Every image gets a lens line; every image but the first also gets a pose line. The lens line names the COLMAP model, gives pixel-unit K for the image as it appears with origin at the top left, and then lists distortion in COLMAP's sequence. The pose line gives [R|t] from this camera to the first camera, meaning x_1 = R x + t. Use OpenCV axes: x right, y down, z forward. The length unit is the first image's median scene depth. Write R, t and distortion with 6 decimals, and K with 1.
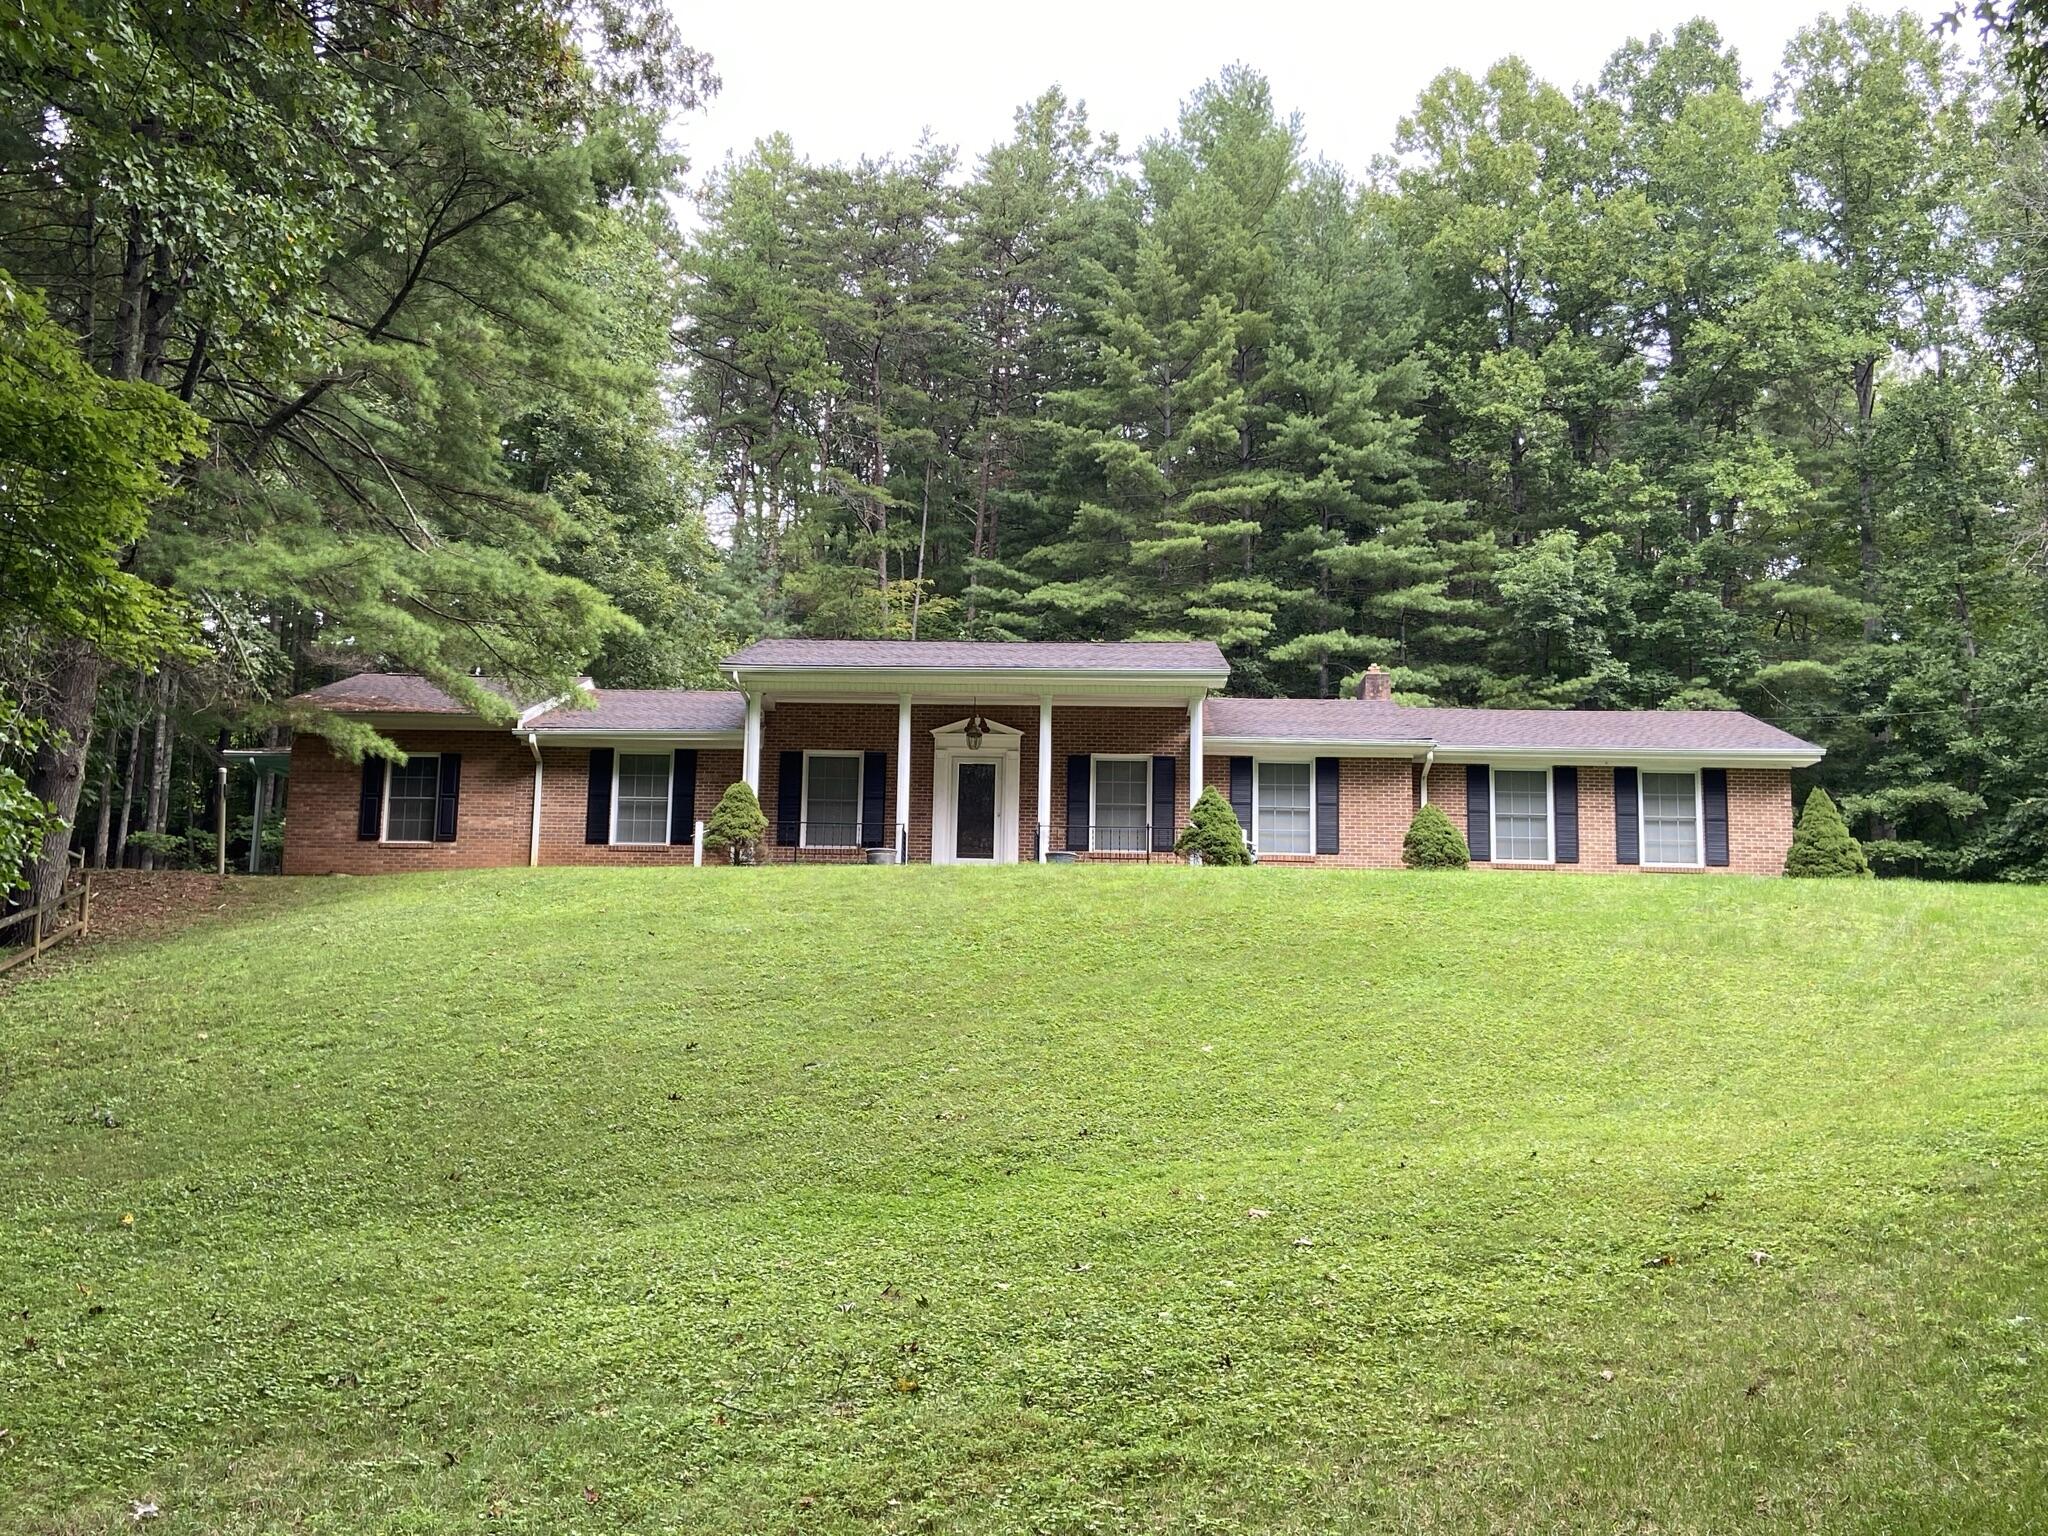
lens RADIAL K [[1964.8, 0, 999.0], [0, 1964.8, 739.1], [0, 0, 1]] dist [0.144969, -0.206739]
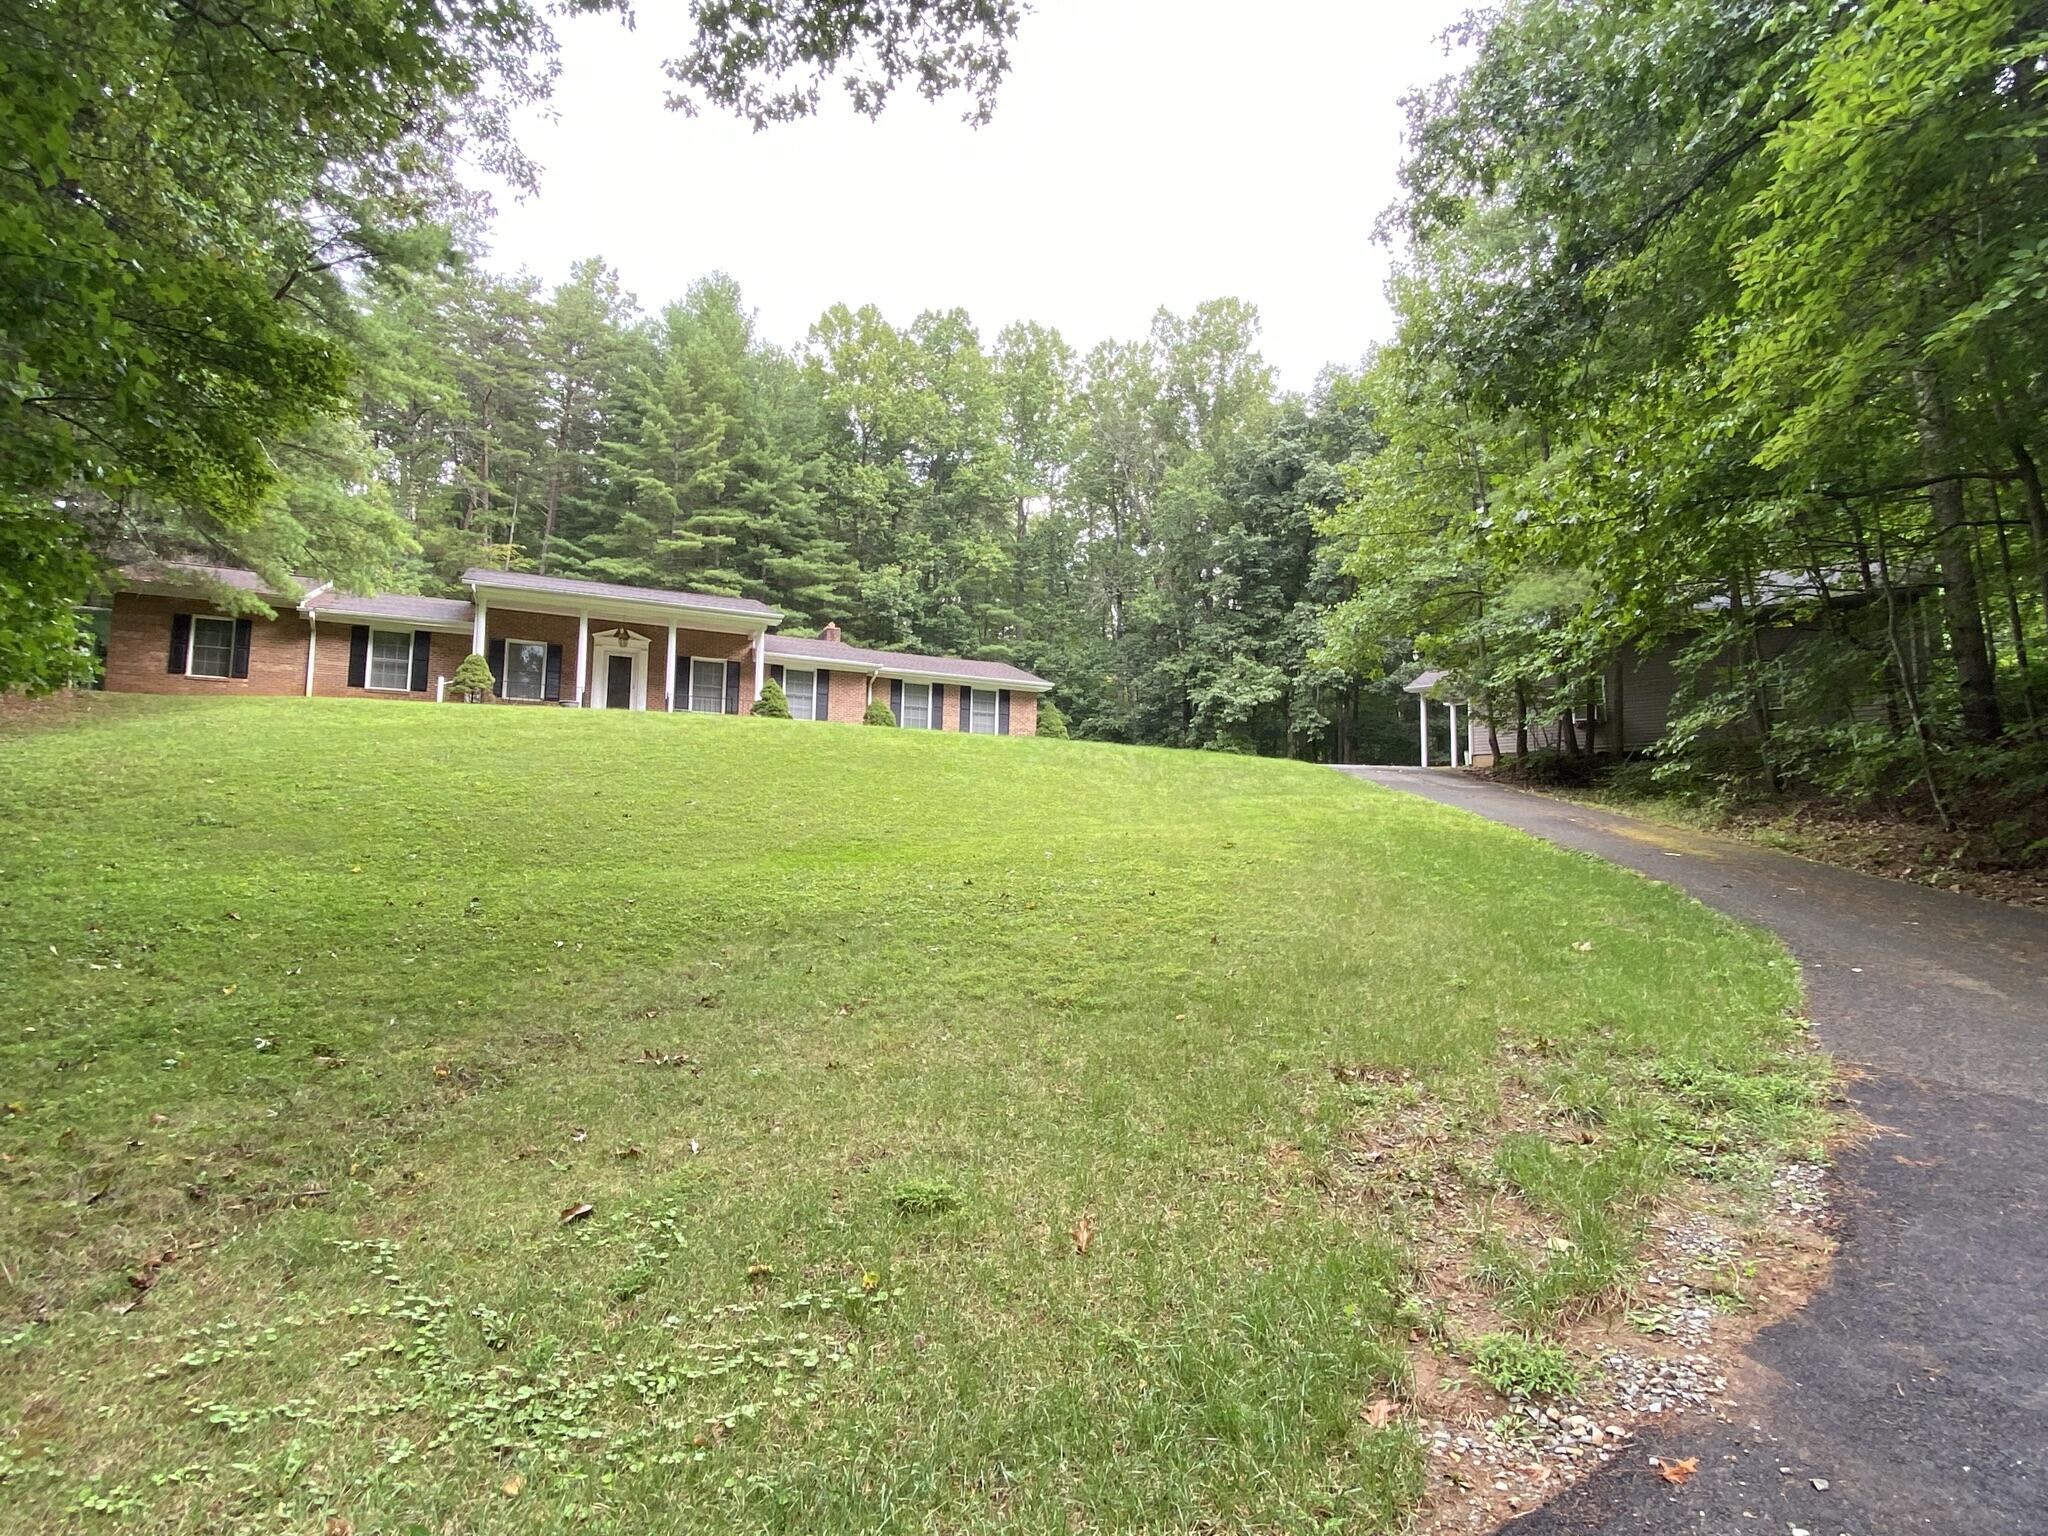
lens RADIAL K [[1082.7, 0, 1024.0], [0, 1082.7, 768.0], [0, 0, 1]] dist [0.056973, -0.043772]
pose [[0.888739, 0.036028, 0.456996, -0.075344], [-0.073246, 0.995259, 0.063981, 0.013211], [-0.452525, -0.090336, 0.887164, -0.000394]]
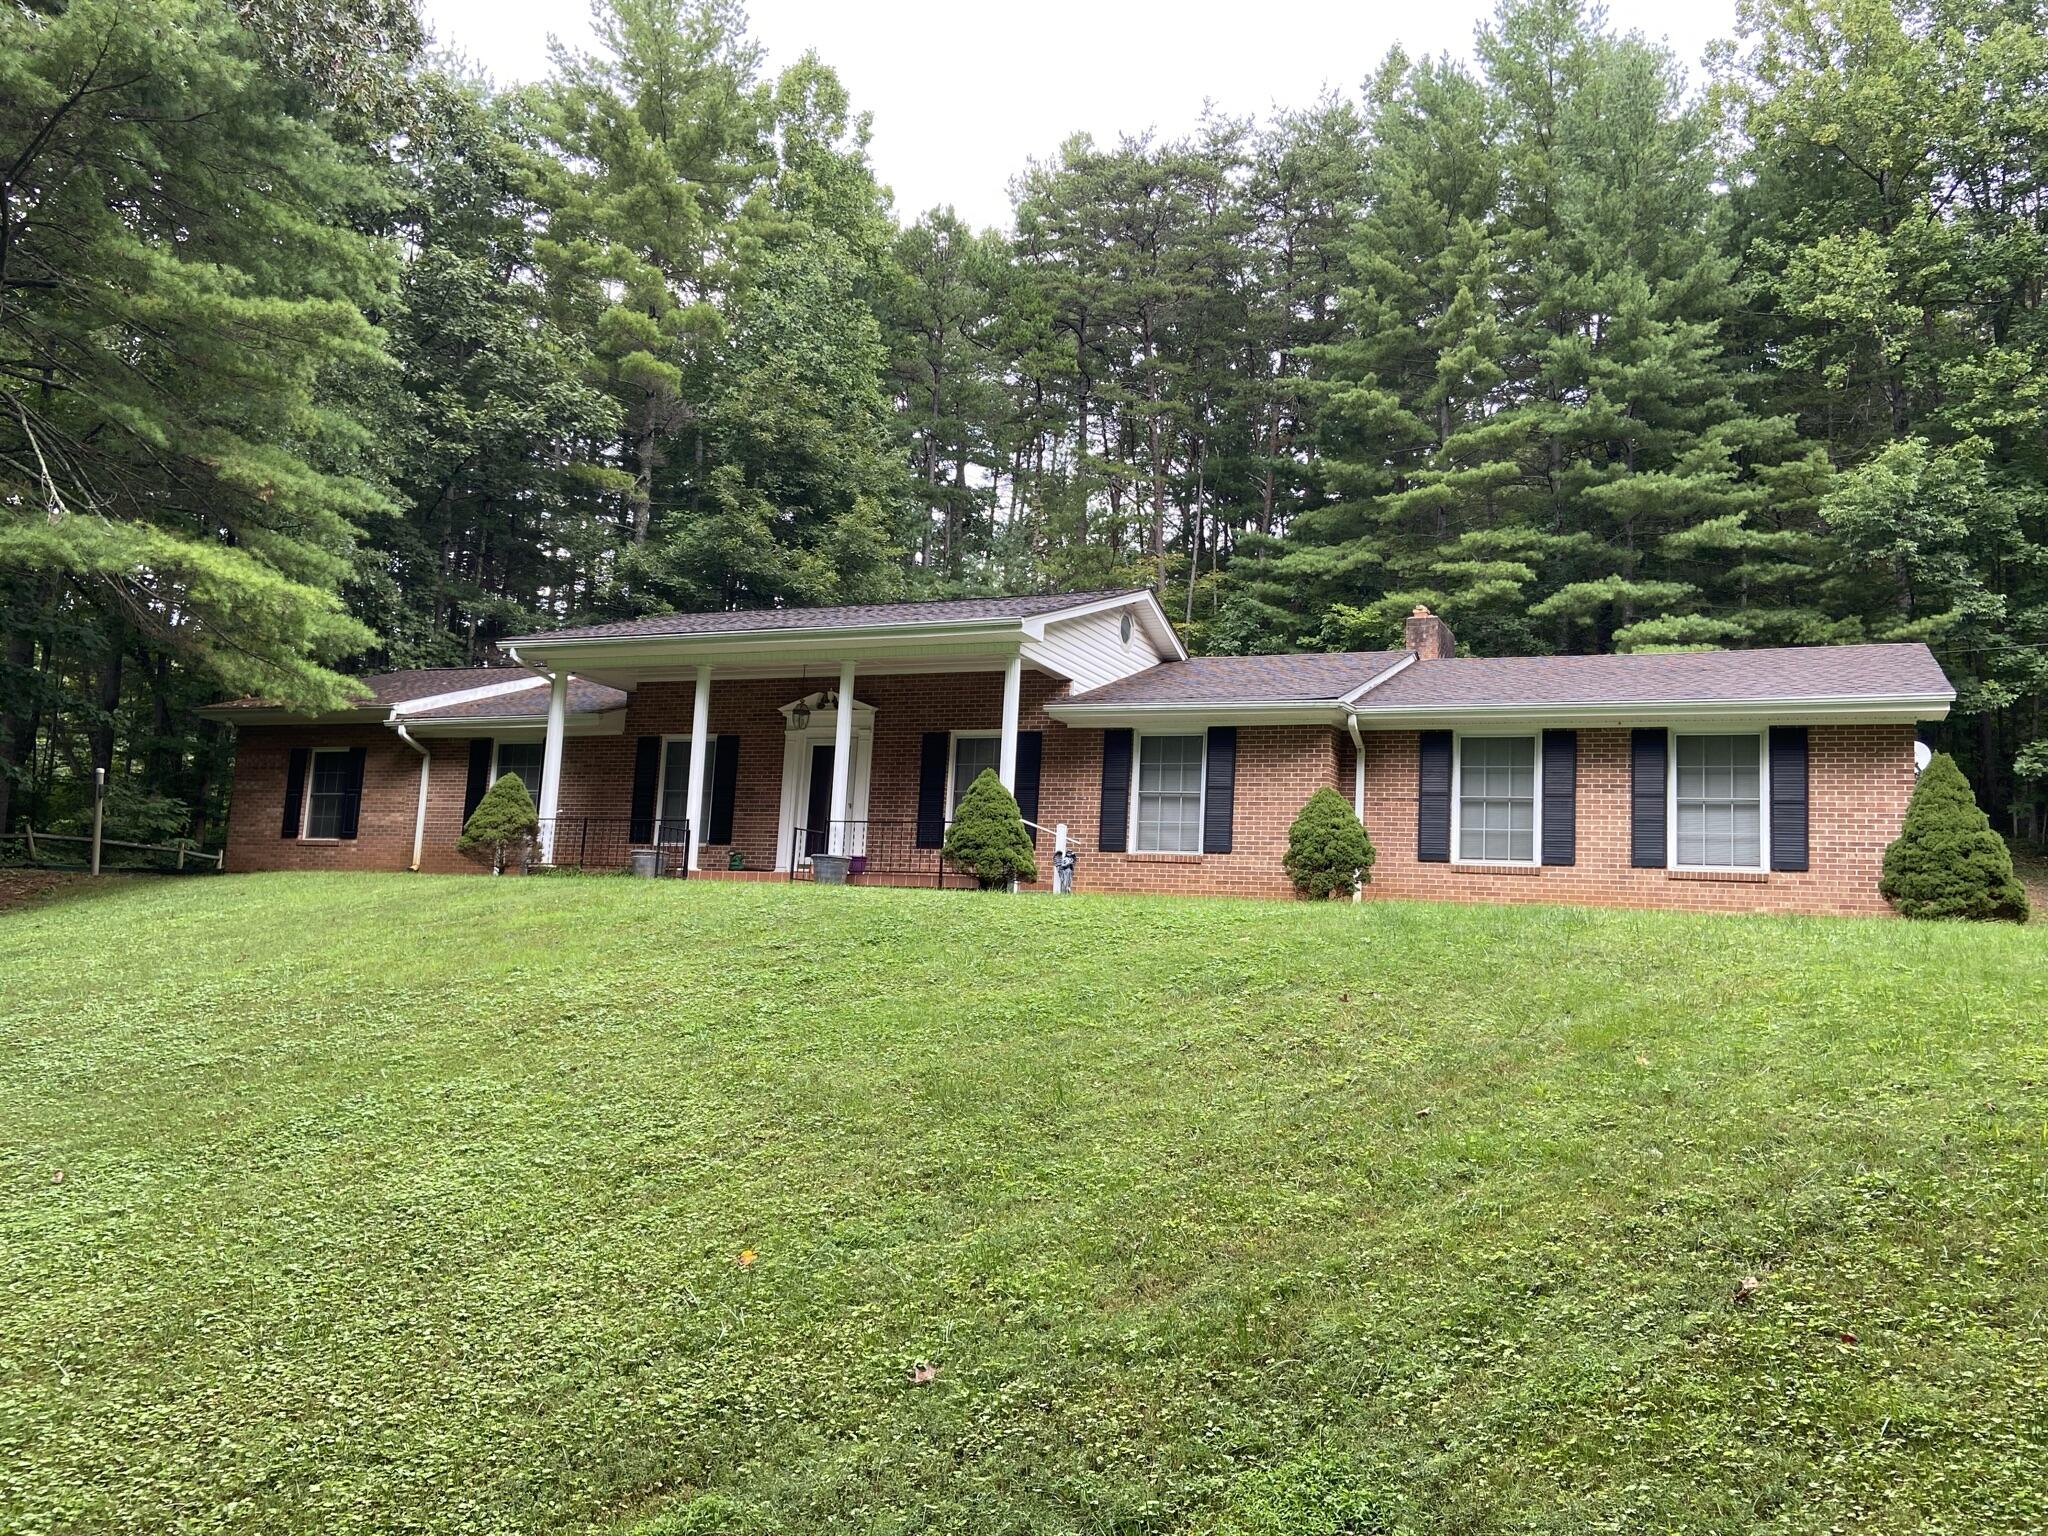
lens RADIAL K [[1571.7, 0, 1024.0], [0, 1571.7, 768.0], [0, 0, 1]] dist [0.109856, -0.134682]
pose [[0.928747, -0.019085, -0.370223, 0.187191], [0.029906, 0.999276, 0.023509, 0.005344], [0.369507, -0.032906, 0.928645, 0.240131]]
